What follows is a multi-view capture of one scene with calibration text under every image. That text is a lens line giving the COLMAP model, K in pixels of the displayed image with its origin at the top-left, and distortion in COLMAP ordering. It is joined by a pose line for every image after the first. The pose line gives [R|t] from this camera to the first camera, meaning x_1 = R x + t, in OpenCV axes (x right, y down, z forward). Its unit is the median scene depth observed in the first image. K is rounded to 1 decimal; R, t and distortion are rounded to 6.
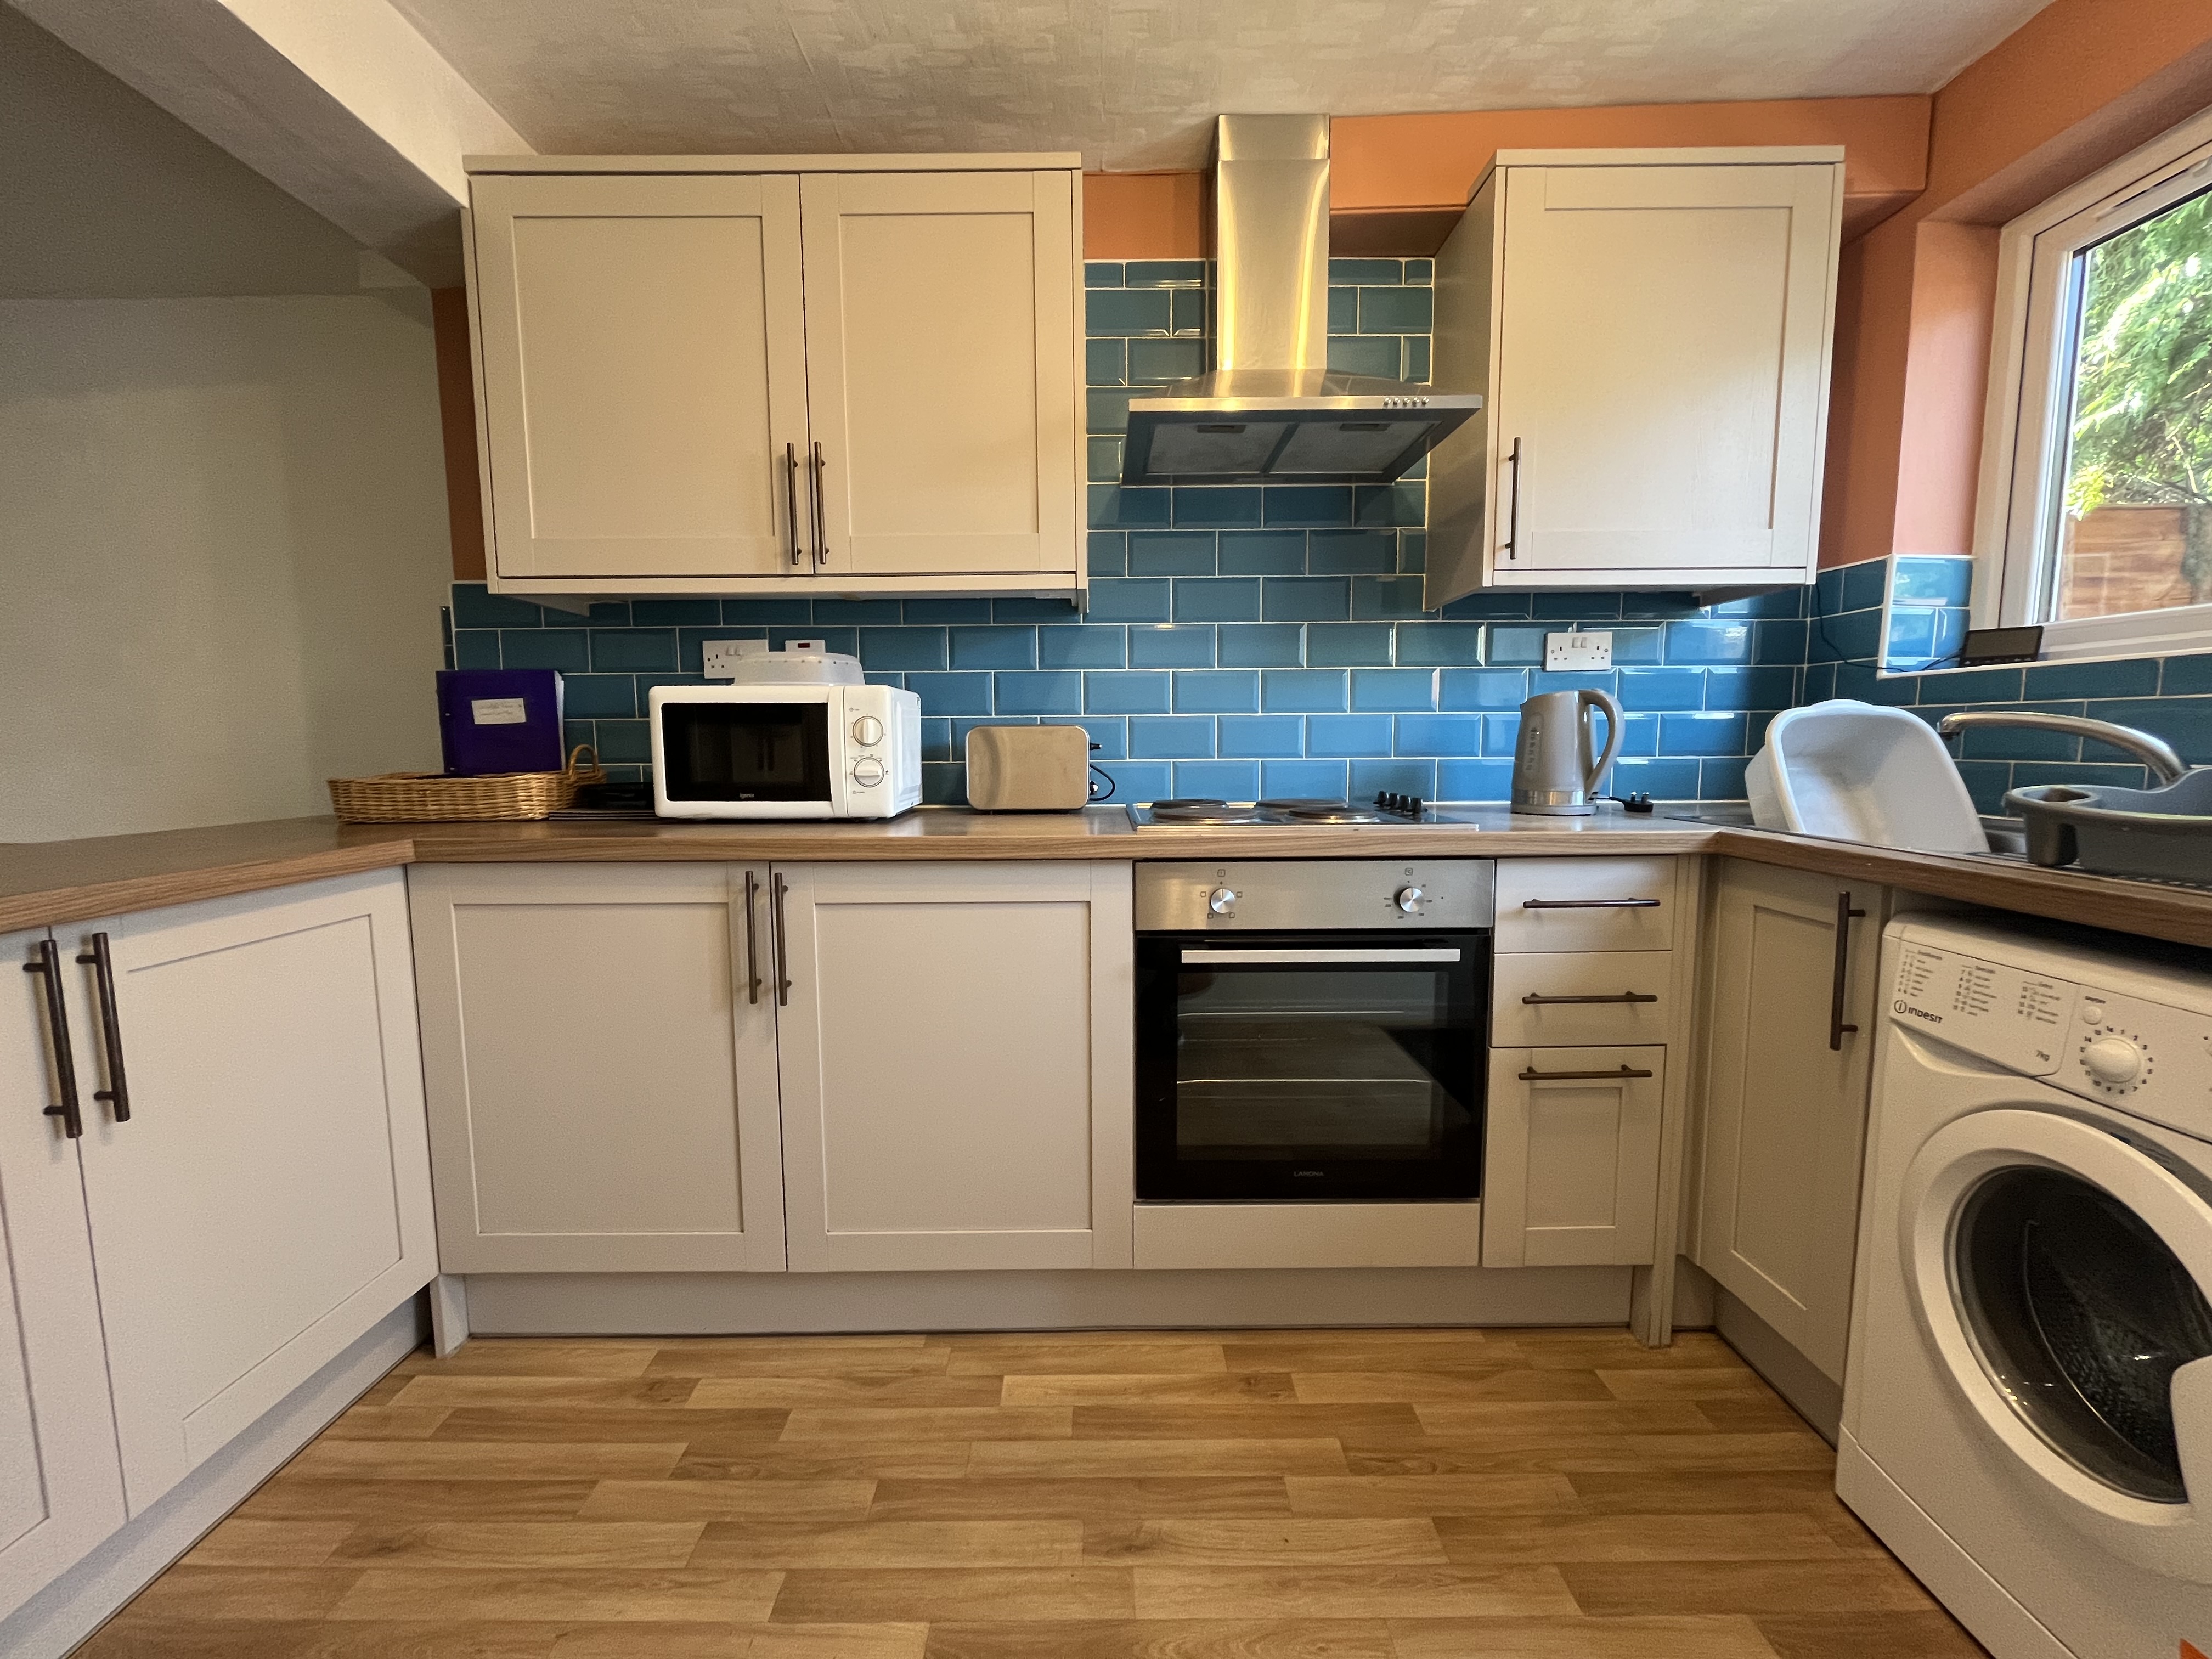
lens RADIAL K [[893.3, 0, 1101.1], [0, 893.3, 833.5], [0, 0, 1]] dist [-0.002860, 0.000079]
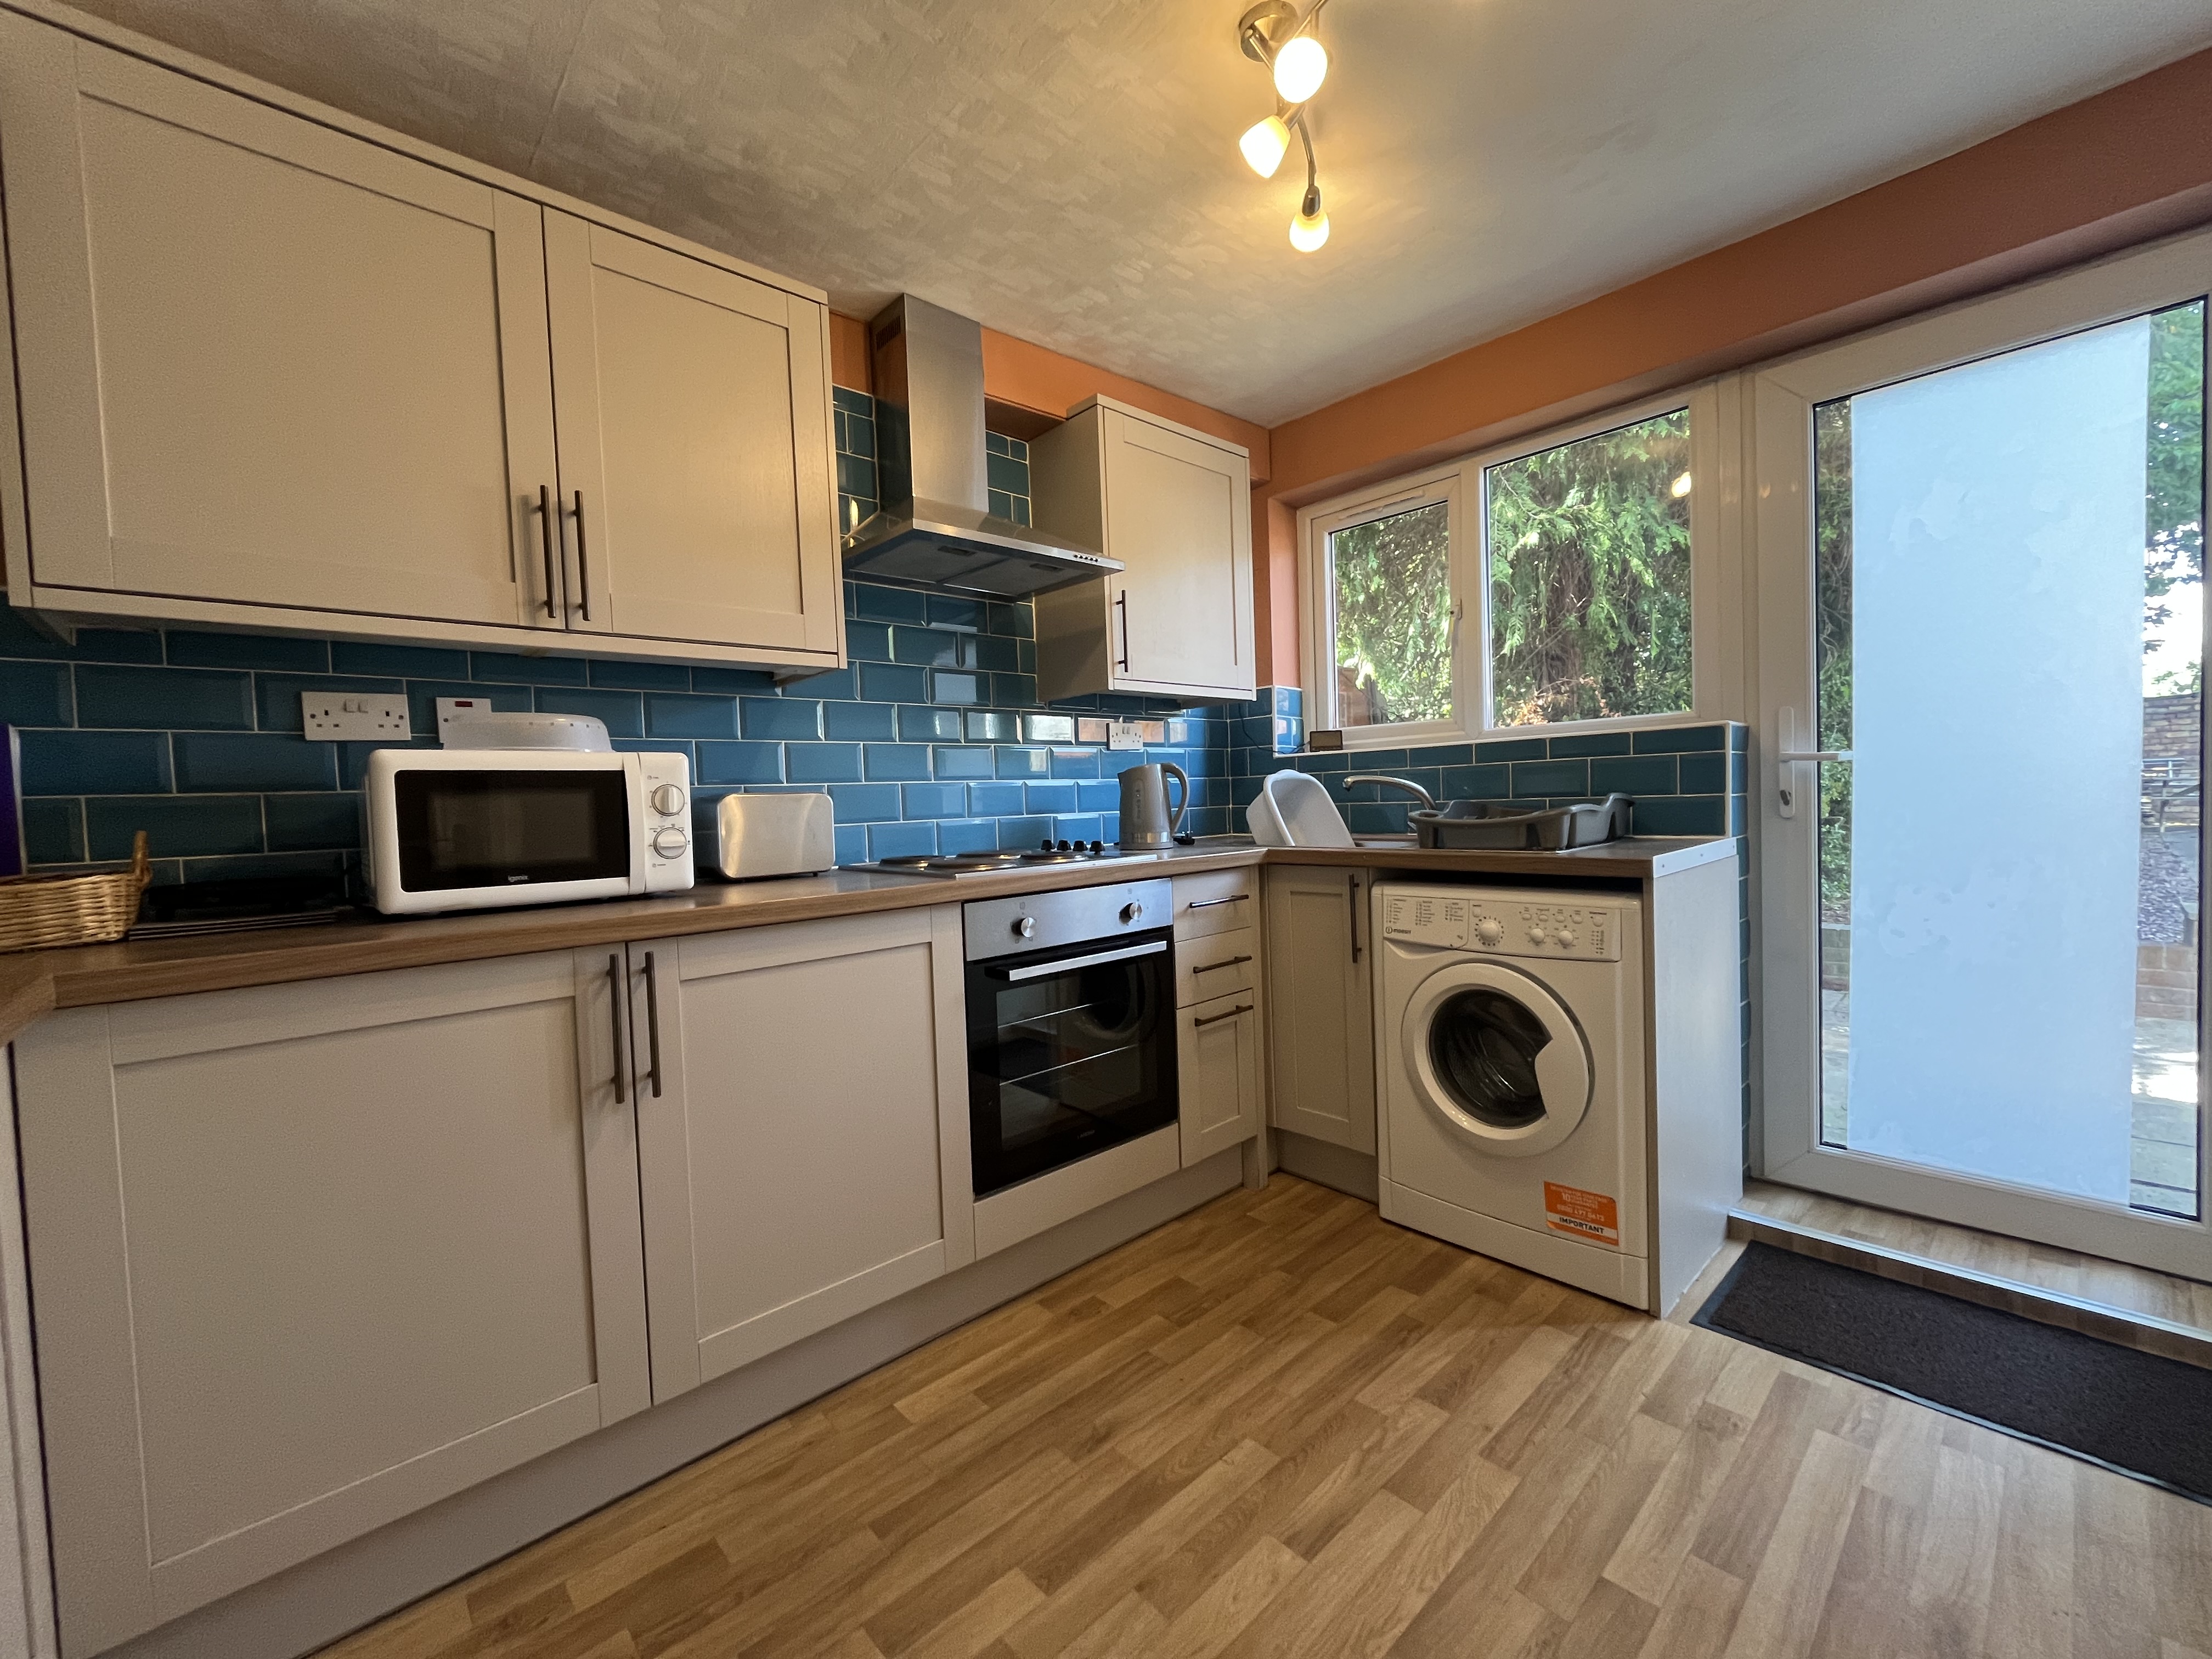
lens RADIAL K [[893.3, 0, 1097.8], [0, 893.3, 832.9], [0, 0, 1]] dist [-0.002860, 0.000079]
pose [[0.740899, -0.045063, 0.670102, -0.580906], [0.100620, 0.993933, -0.044411, 0.008810], [-0.664036, 0.100330, 0.740939, -0.006228]]
